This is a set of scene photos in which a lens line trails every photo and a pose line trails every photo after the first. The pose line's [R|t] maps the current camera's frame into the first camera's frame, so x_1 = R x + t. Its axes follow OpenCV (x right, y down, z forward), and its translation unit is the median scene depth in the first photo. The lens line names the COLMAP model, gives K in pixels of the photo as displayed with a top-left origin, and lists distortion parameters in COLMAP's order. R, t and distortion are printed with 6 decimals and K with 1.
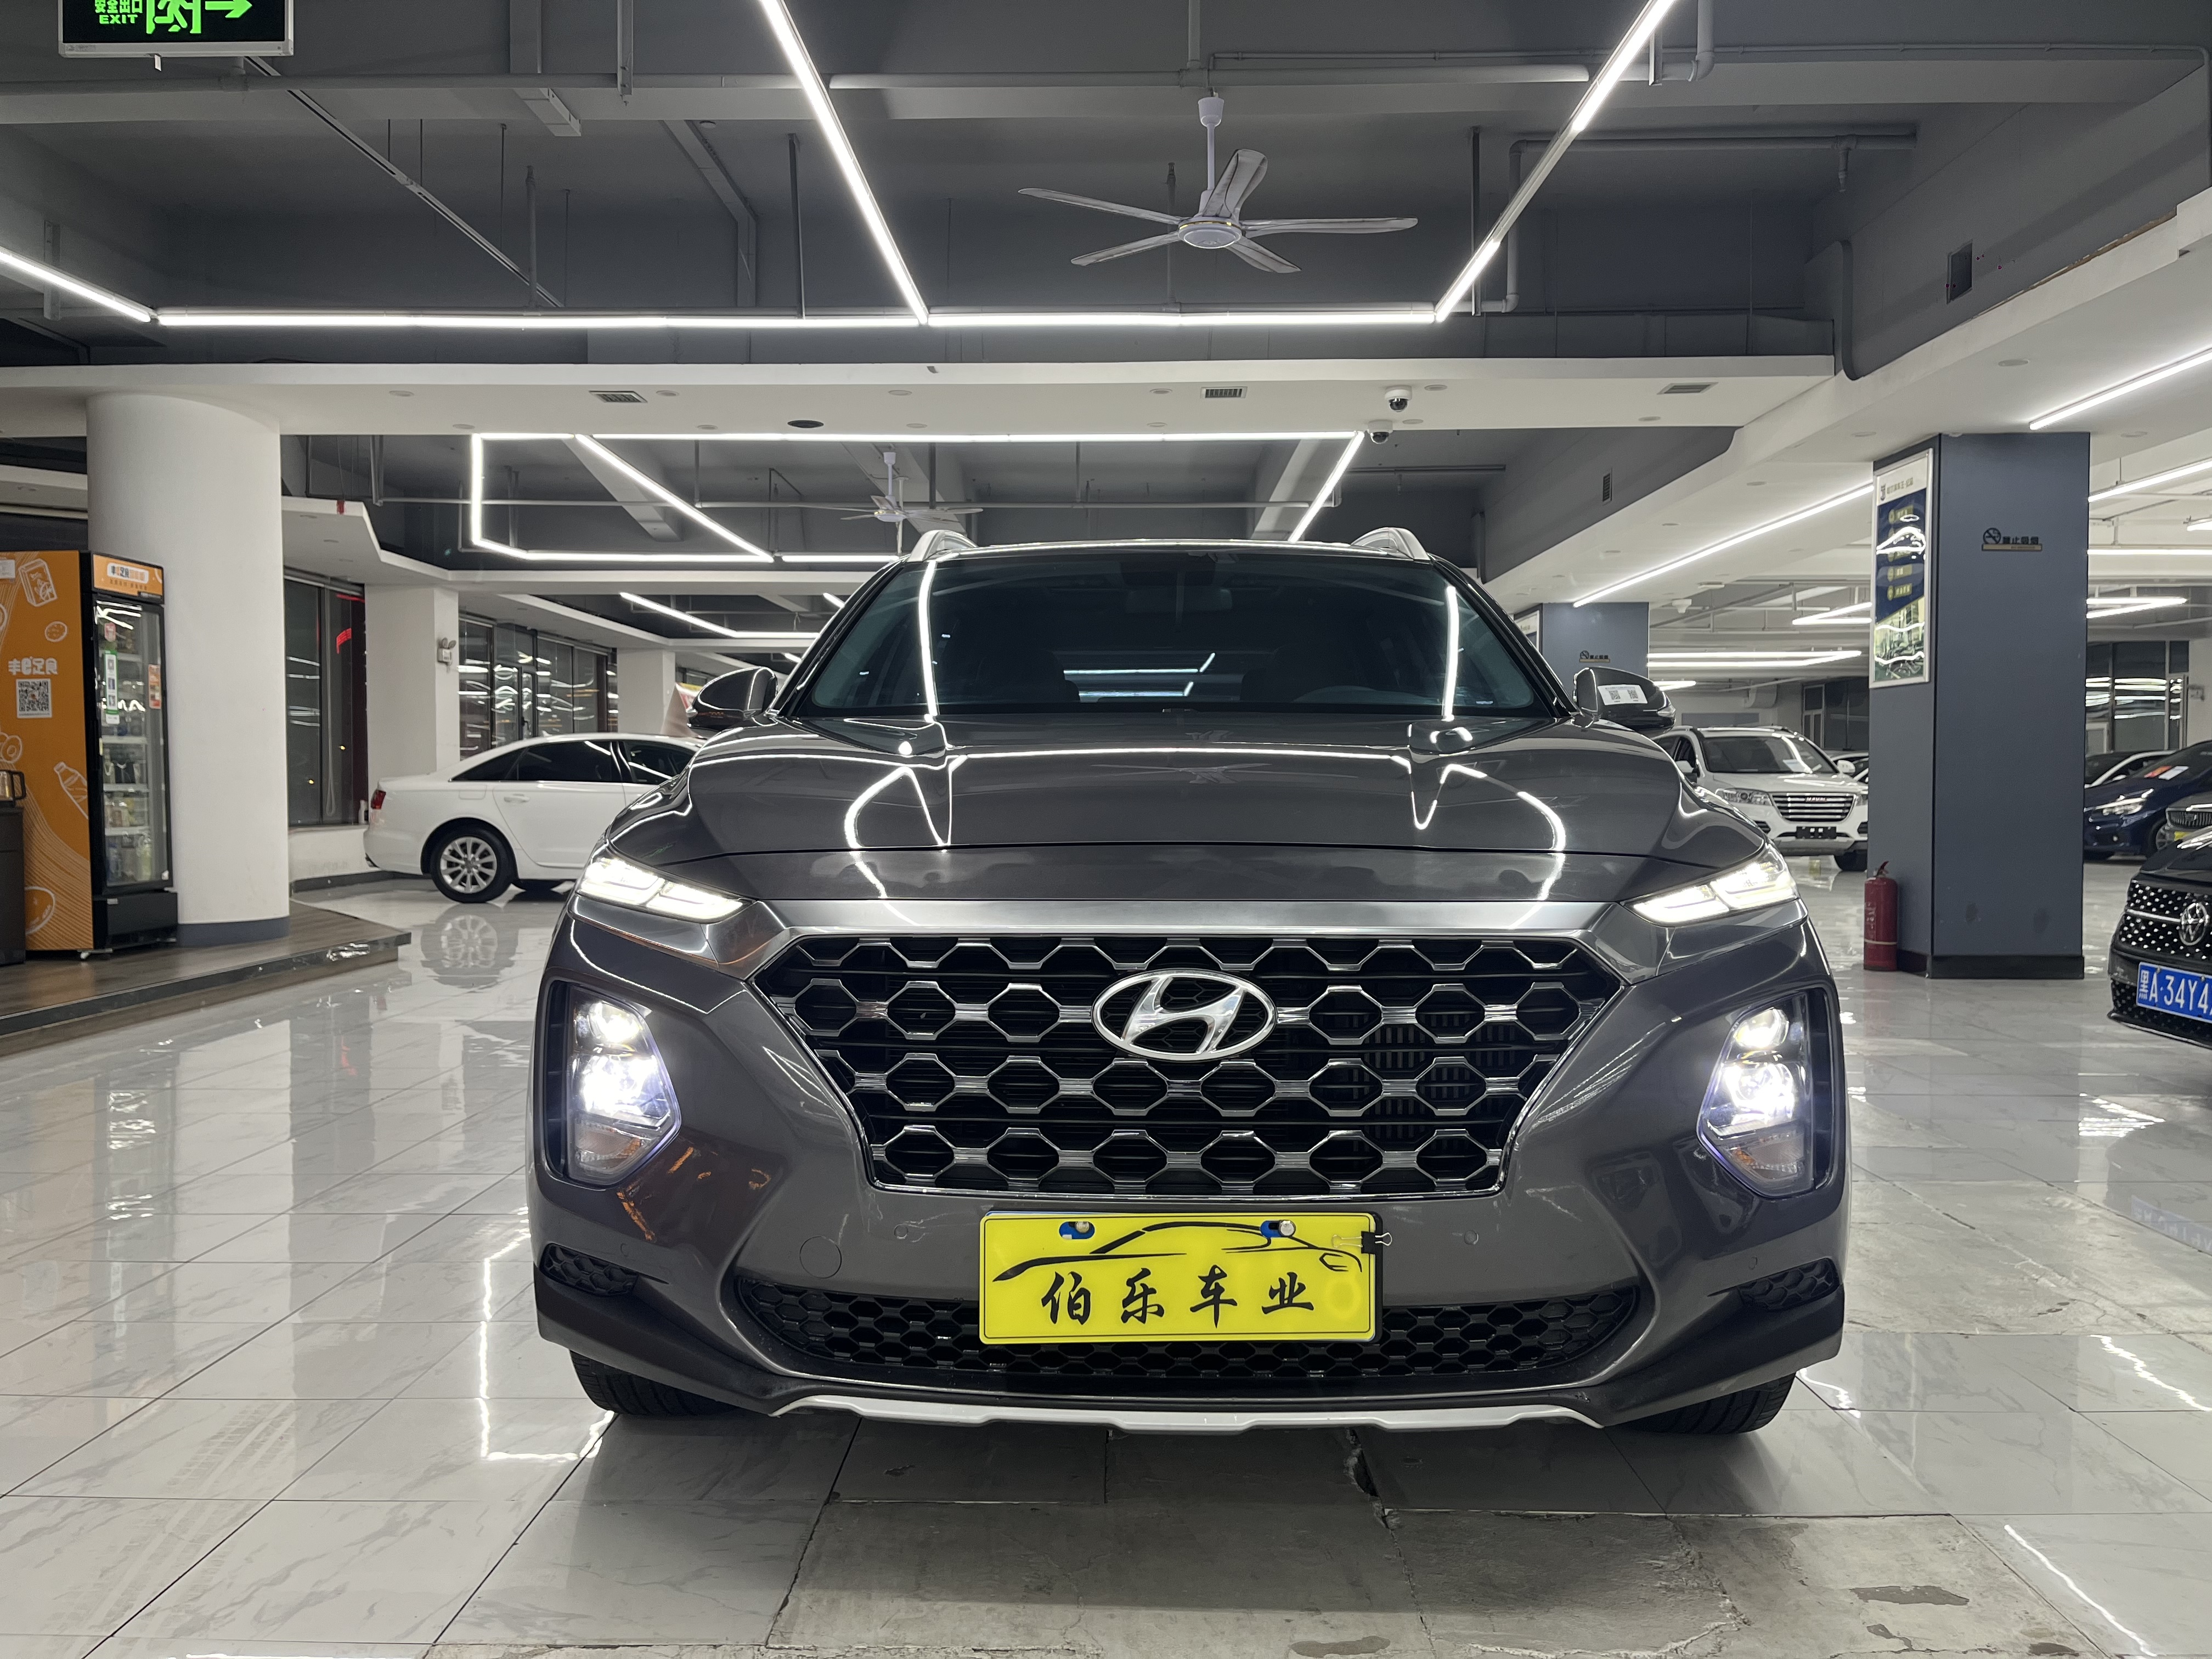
lens RADIAL K [[1689.1, 0, 1106.0], [0, 1689.1, 829.5], [0, 0, 1]] dist [0.089264, -0.100100]
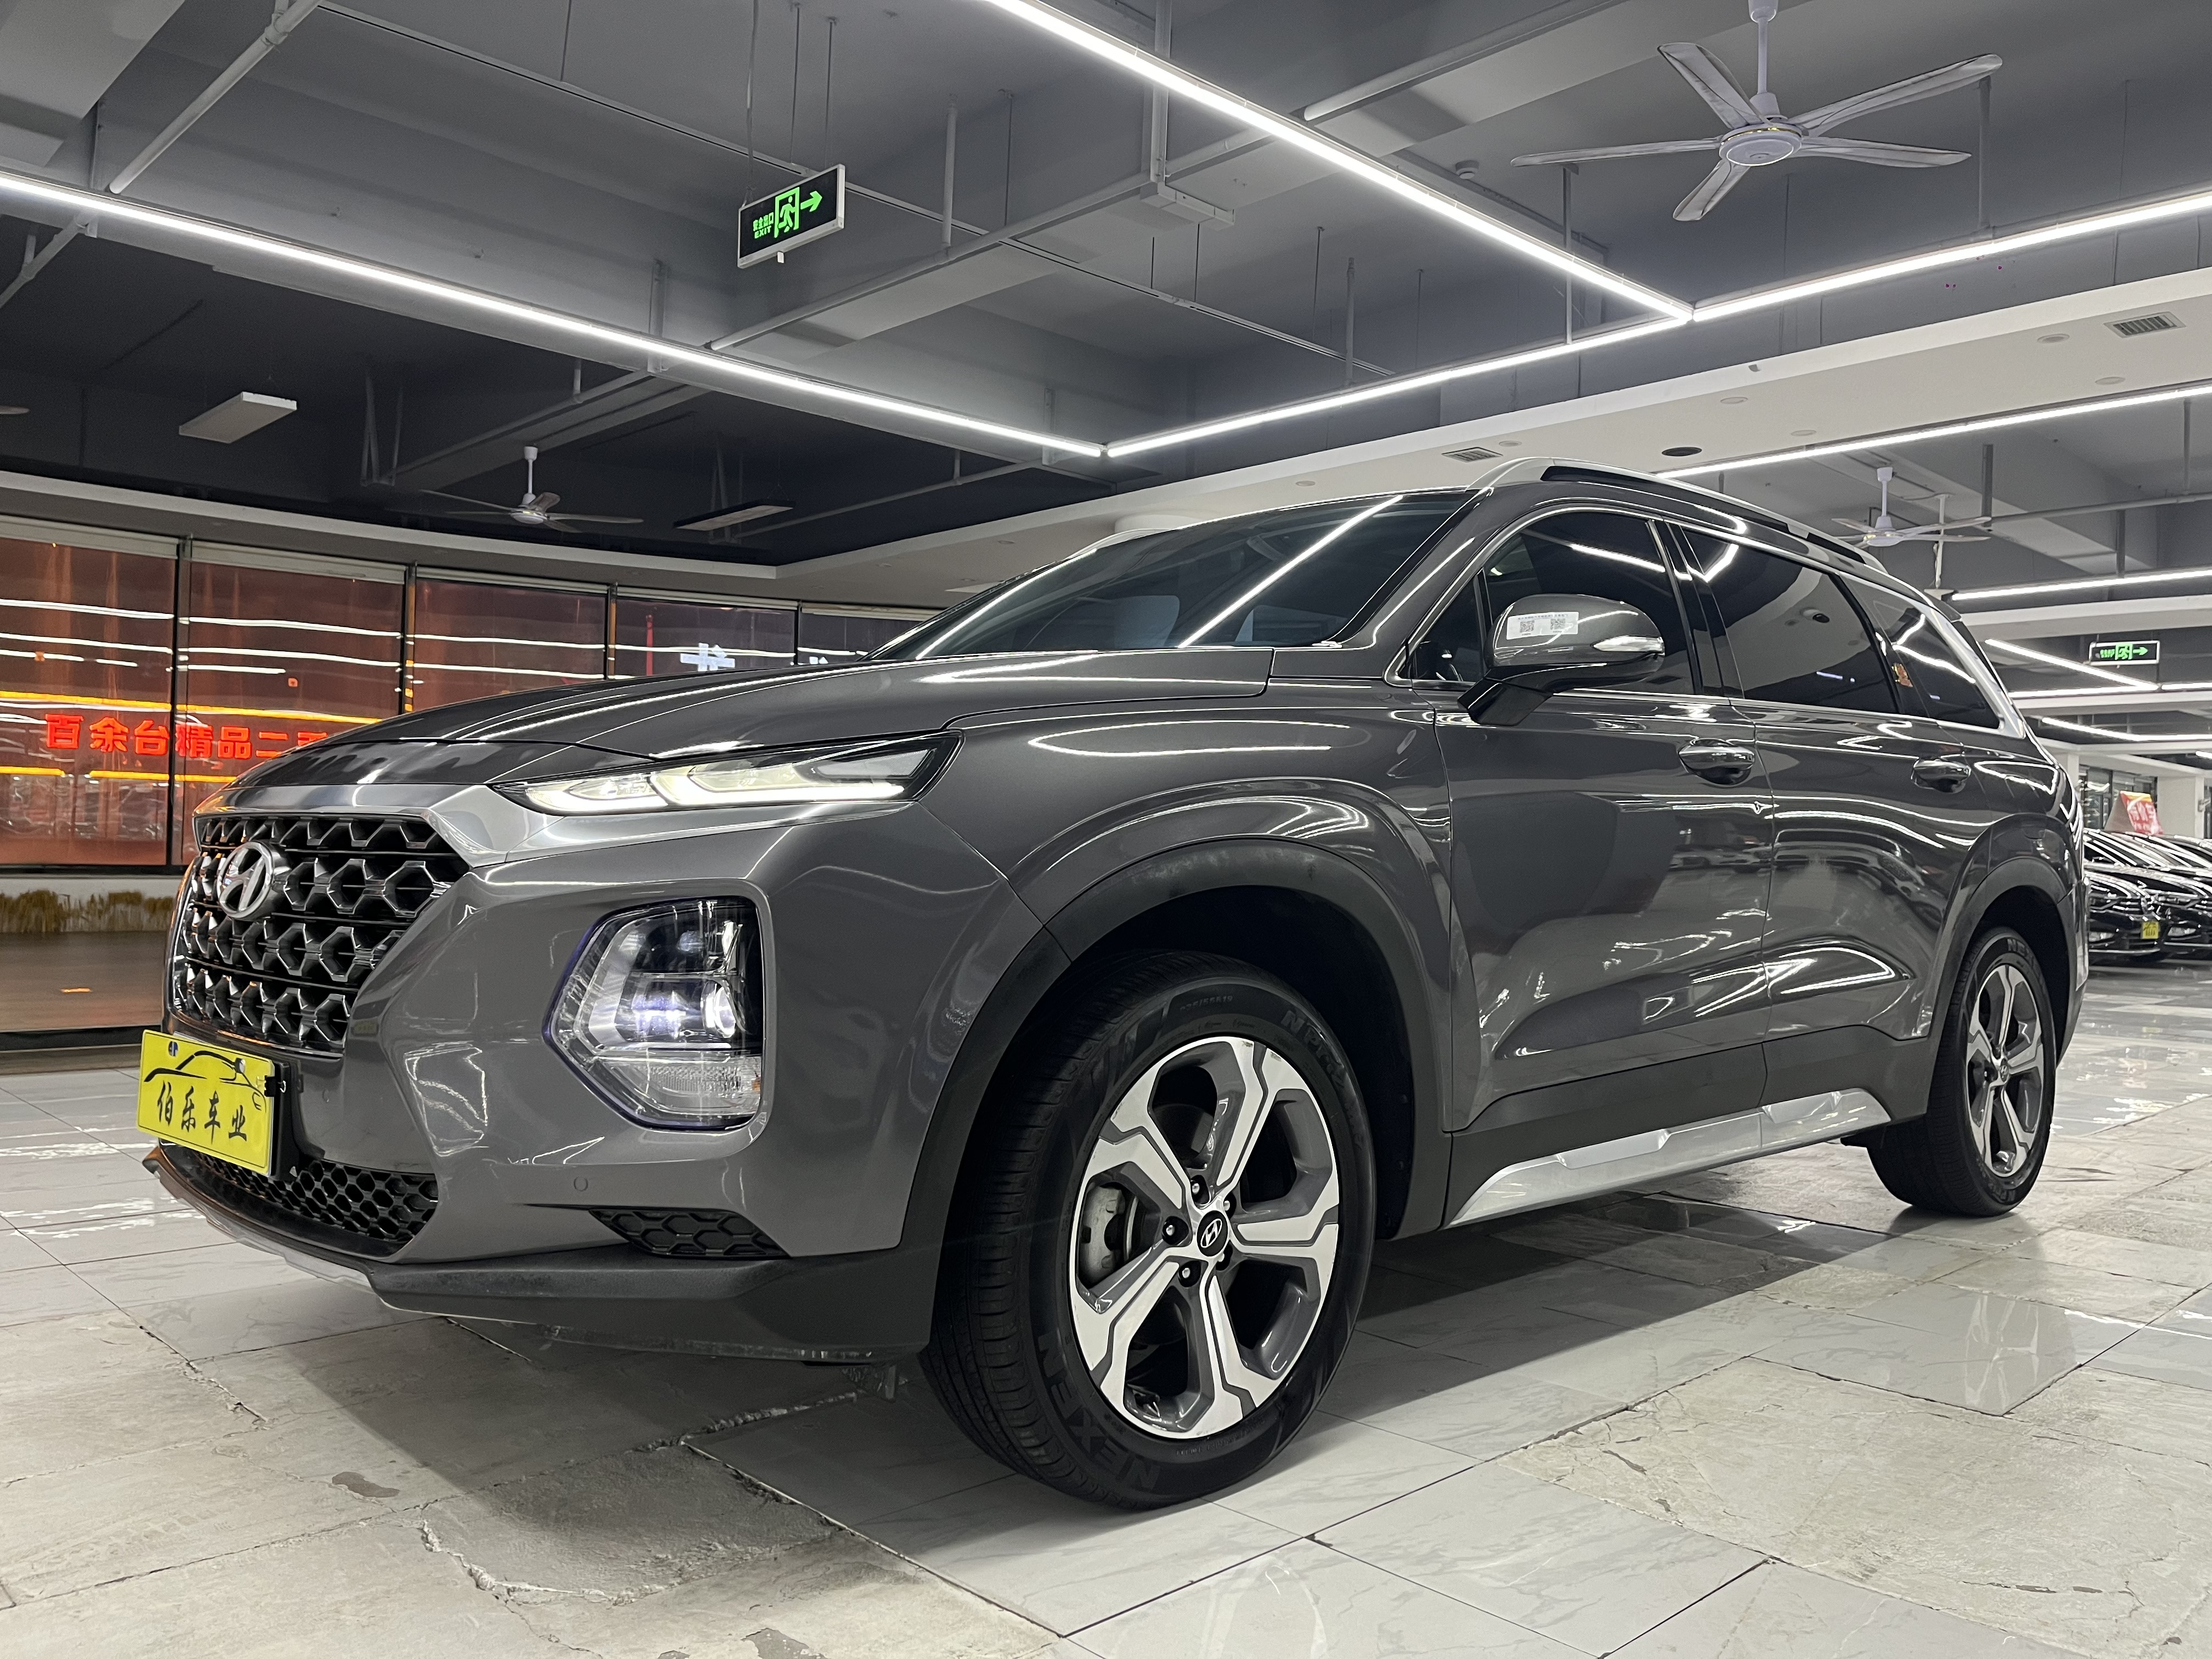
lens RADIAL K [[1689.1, 0, 1106.0], [0, 1689.1, 829.5], [0, 0, 1]] dist [0.089264, -0.100100]
pose [[0.701888, 0.005408, -0.712267, 0.966276], [-0.045271, 0.998288, -0.037031, 0.069087], [0.710847, 0.058236, 0.700932, 0.438243]]
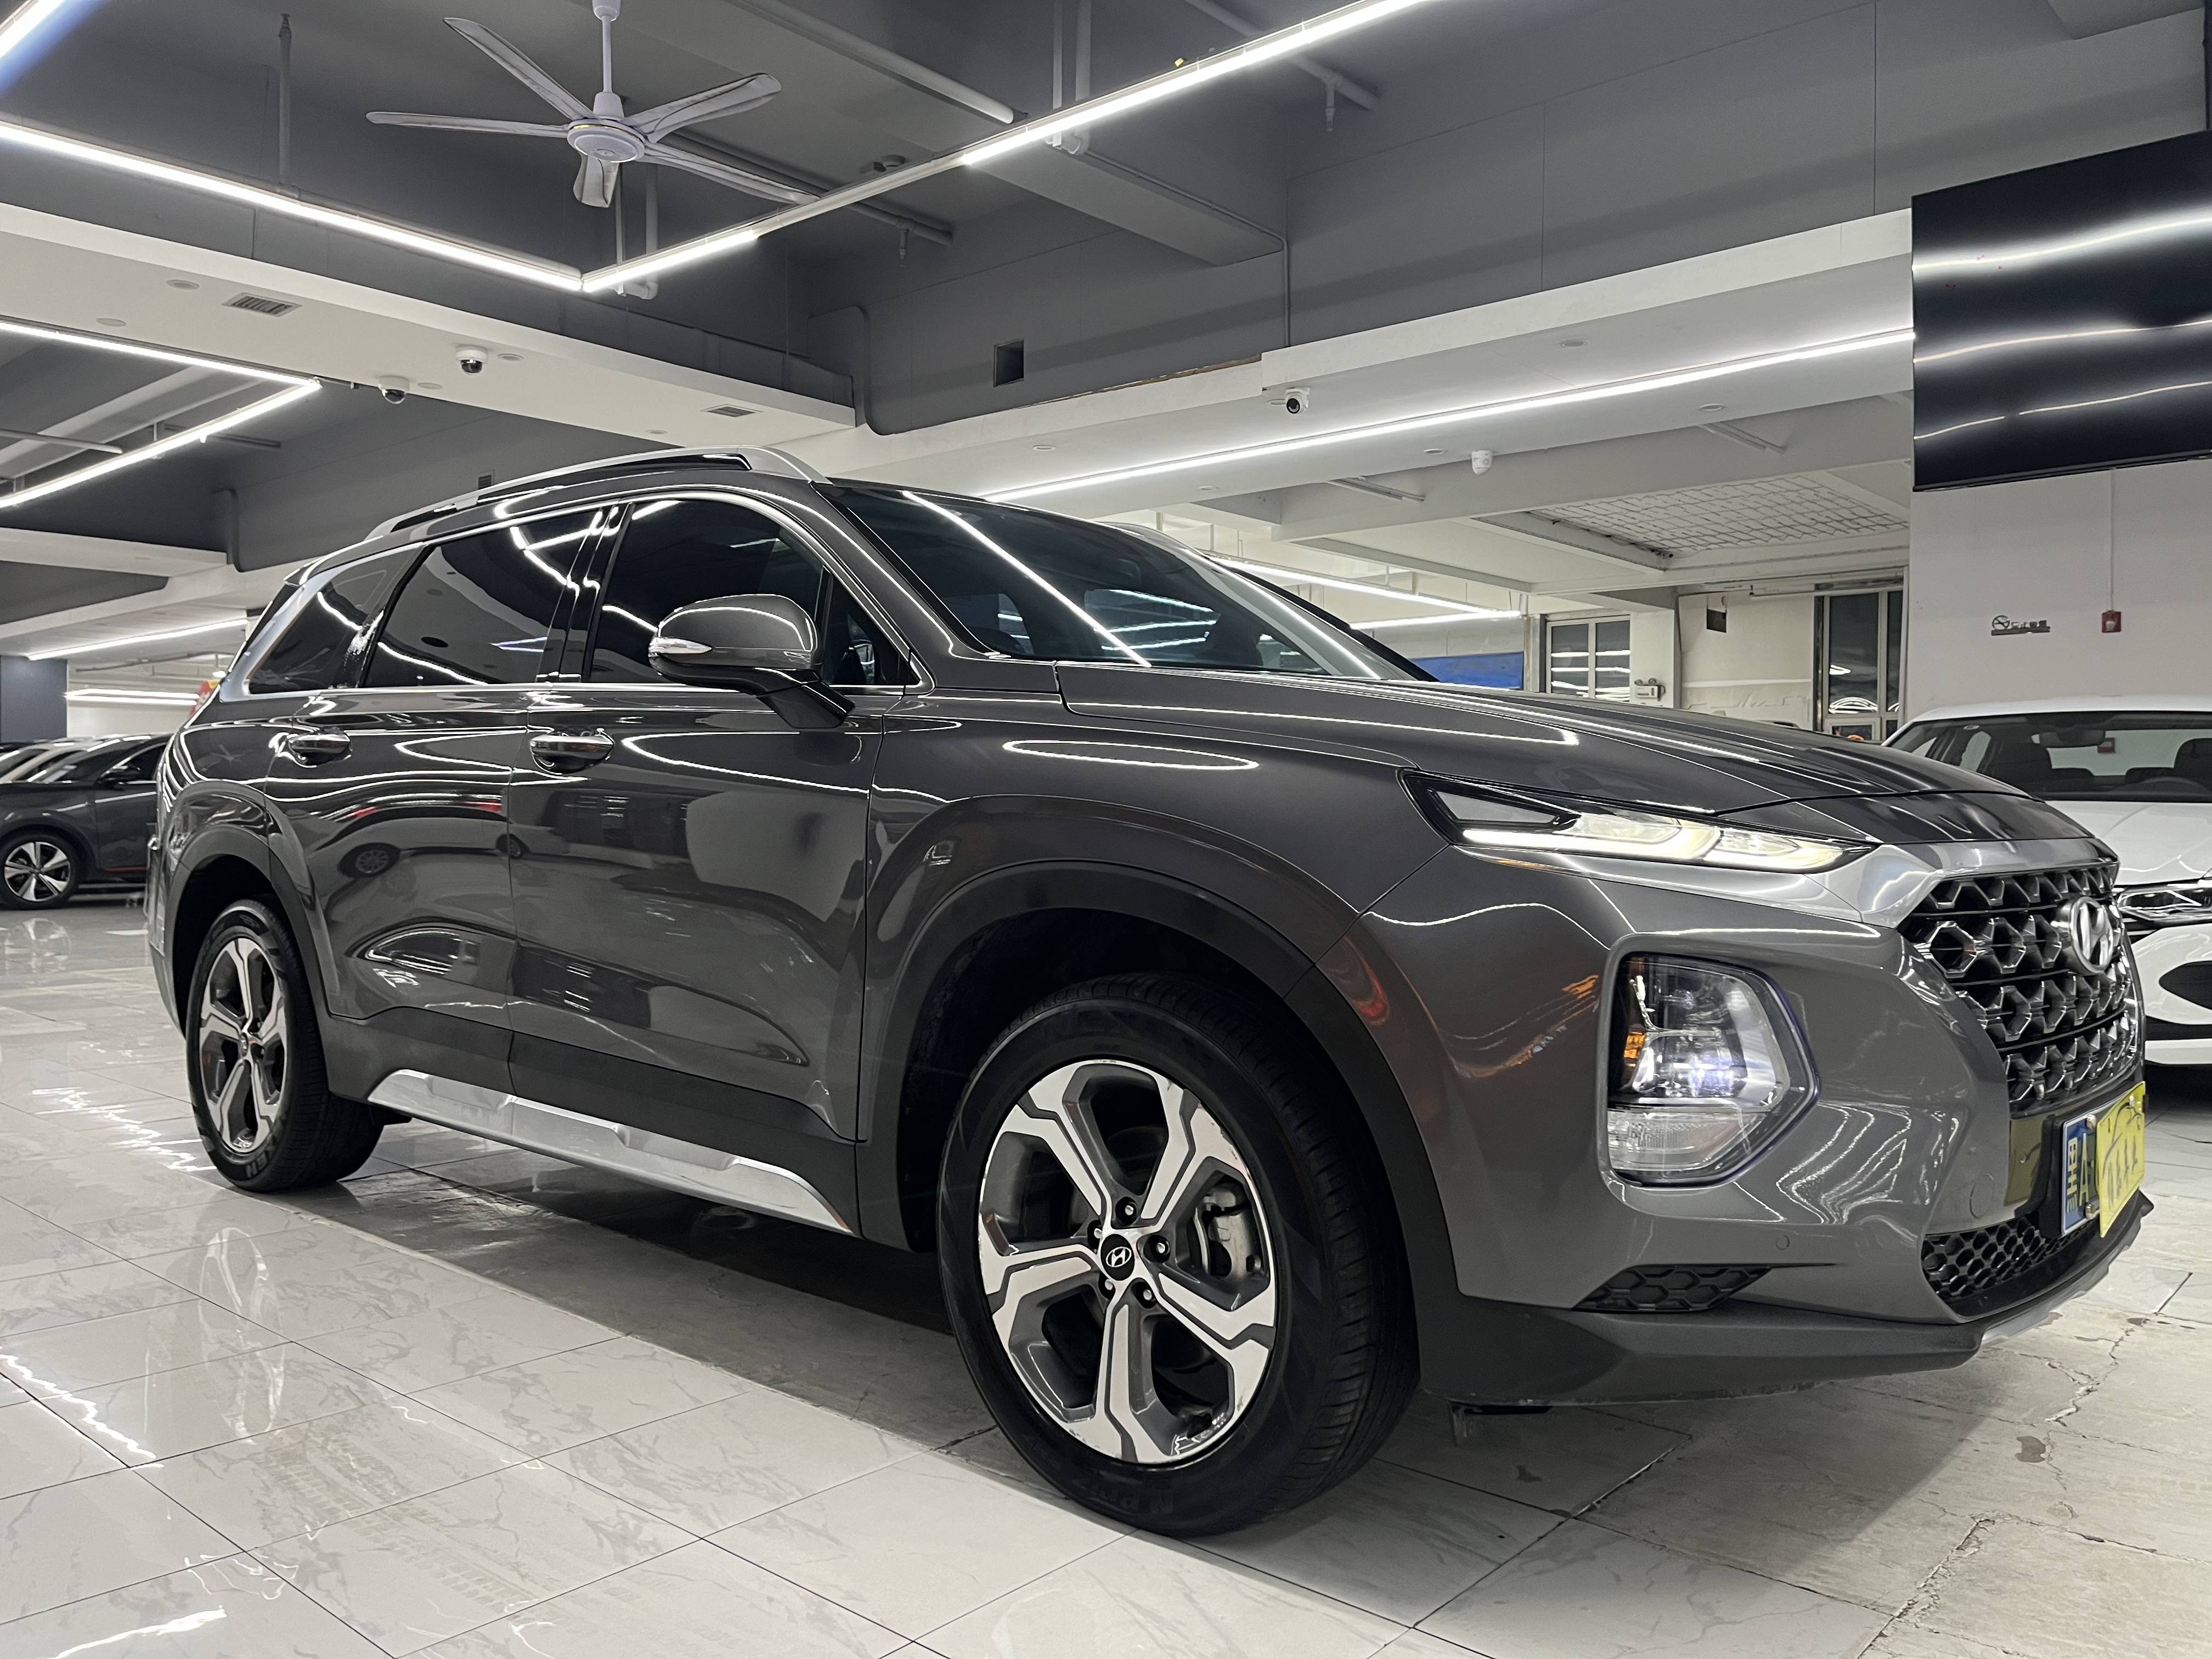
lens RADIAL K [[1669.1, 0, 1106.0], [0, 1669.1, 829.5], [0, 0, 1]] dist [0.092376, -0.114101]
pose [[0.646549, -0.005973, 0.762849, -0.958824], [0.018297, 0.999803, -0.007679, 0.024094], [-0.762653, 0.018922, 0.646531, 0.562335]]
